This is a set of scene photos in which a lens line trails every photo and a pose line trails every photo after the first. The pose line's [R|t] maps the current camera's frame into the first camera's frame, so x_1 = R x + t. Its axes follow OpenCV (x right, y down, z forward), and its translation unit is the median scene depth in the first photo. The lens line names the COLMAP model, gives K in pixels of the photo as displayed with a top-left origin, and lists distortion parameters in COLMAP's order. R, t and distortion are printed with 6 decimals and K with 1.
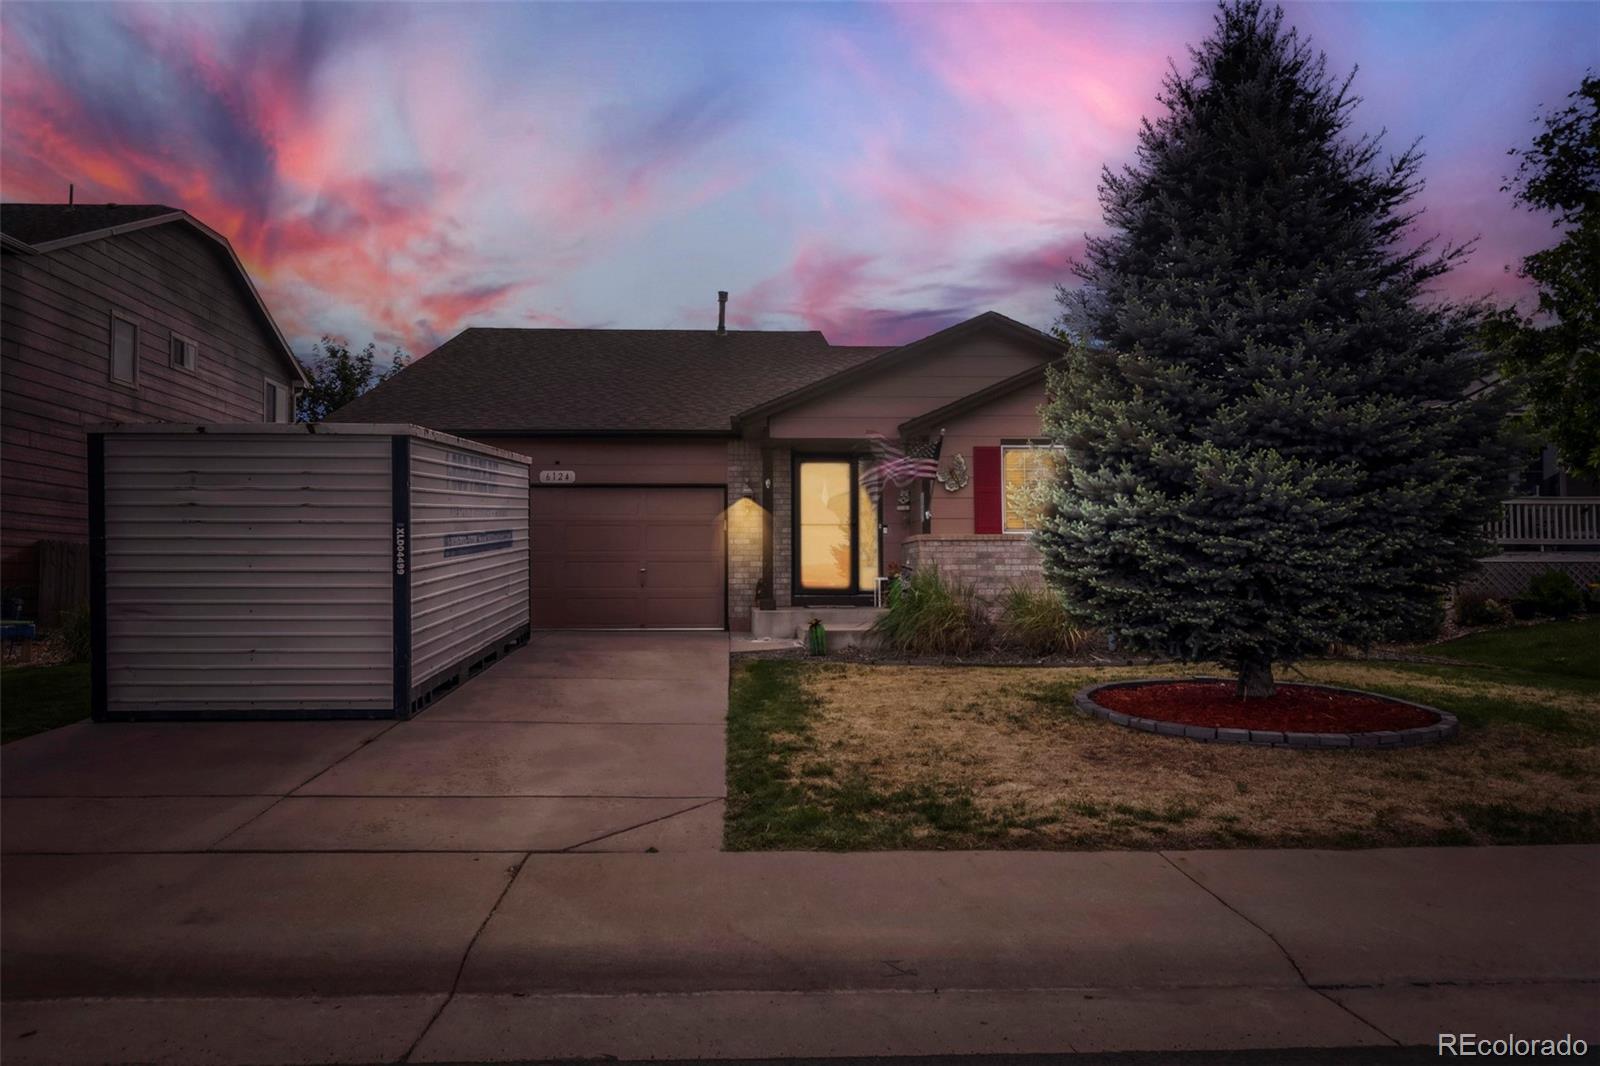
lens RADIAL K [[1036.3, 0, 800.0], [0, 1036.3, 533.0], [0, 0, 1]] dist [0.000984, 0.000211]
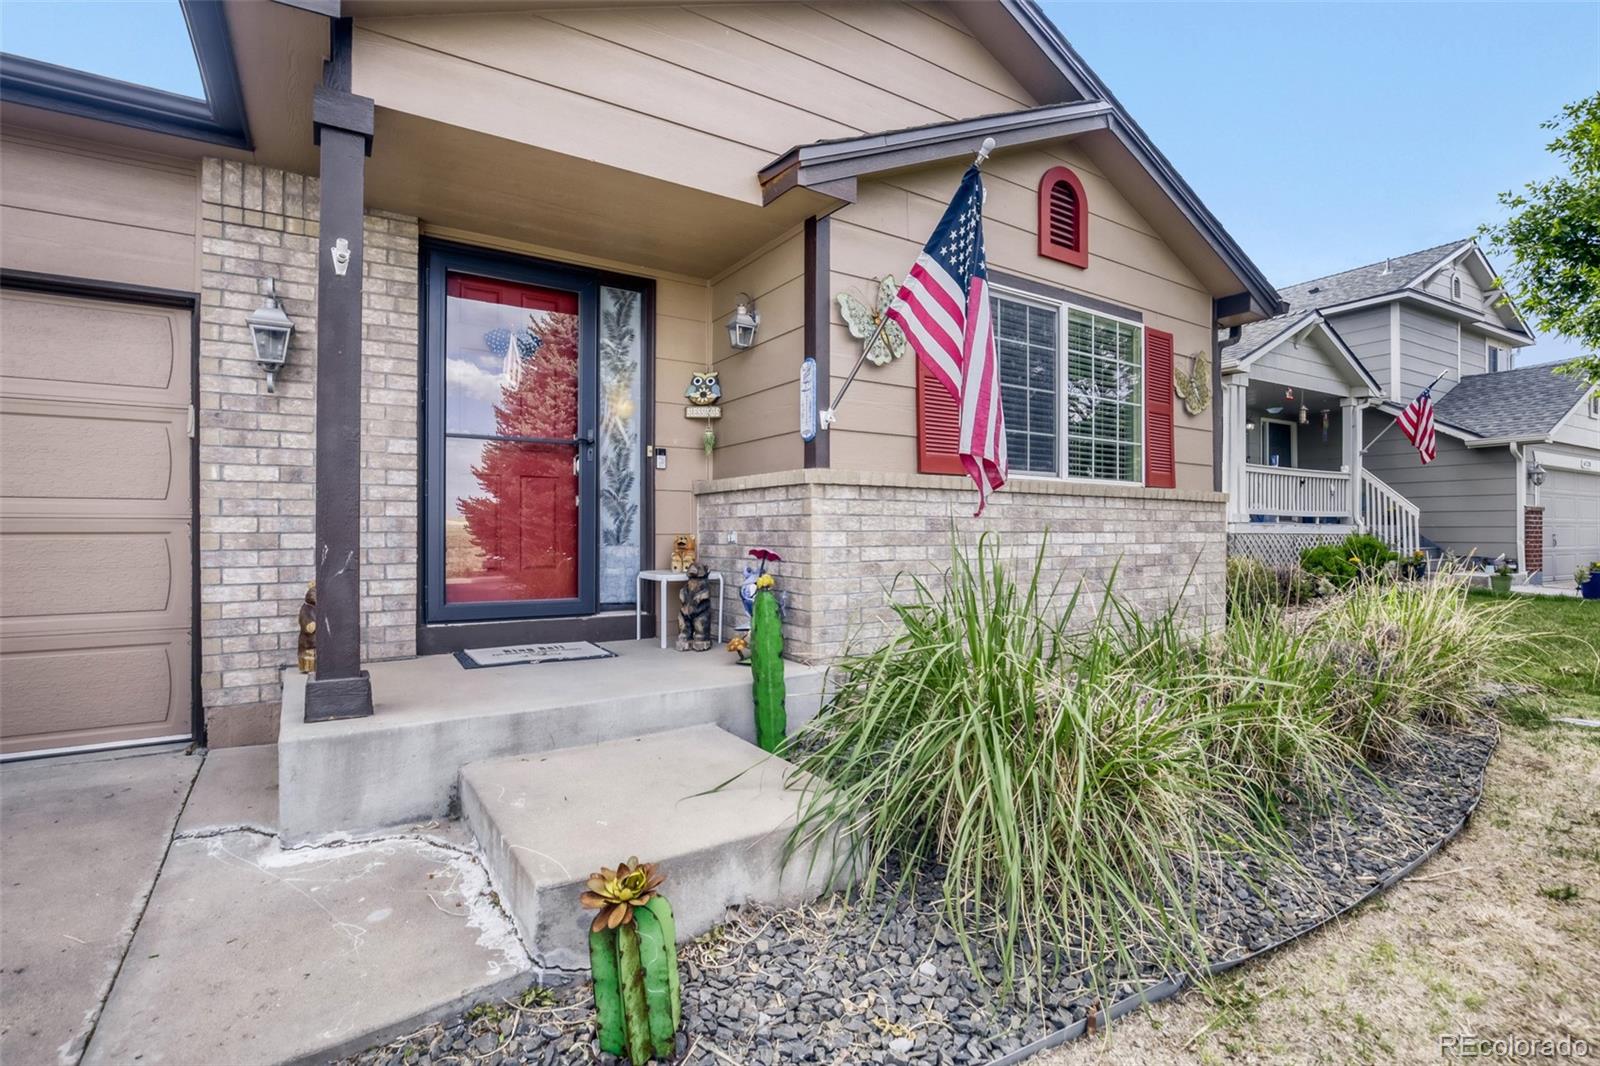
lens RADIAL K [[740.0, 0, 800.0], [0, 740.0, 533.0], [0, 0, 1]] dist [-0.020088, -0.000143]
pose [[0.869396, 0.003205, 0.494106, -0.019356], [-0.026352, 0.998857, 0.039889, 0.013441], [-0.493413, -0.047701, 0.868486, 0.713328]]
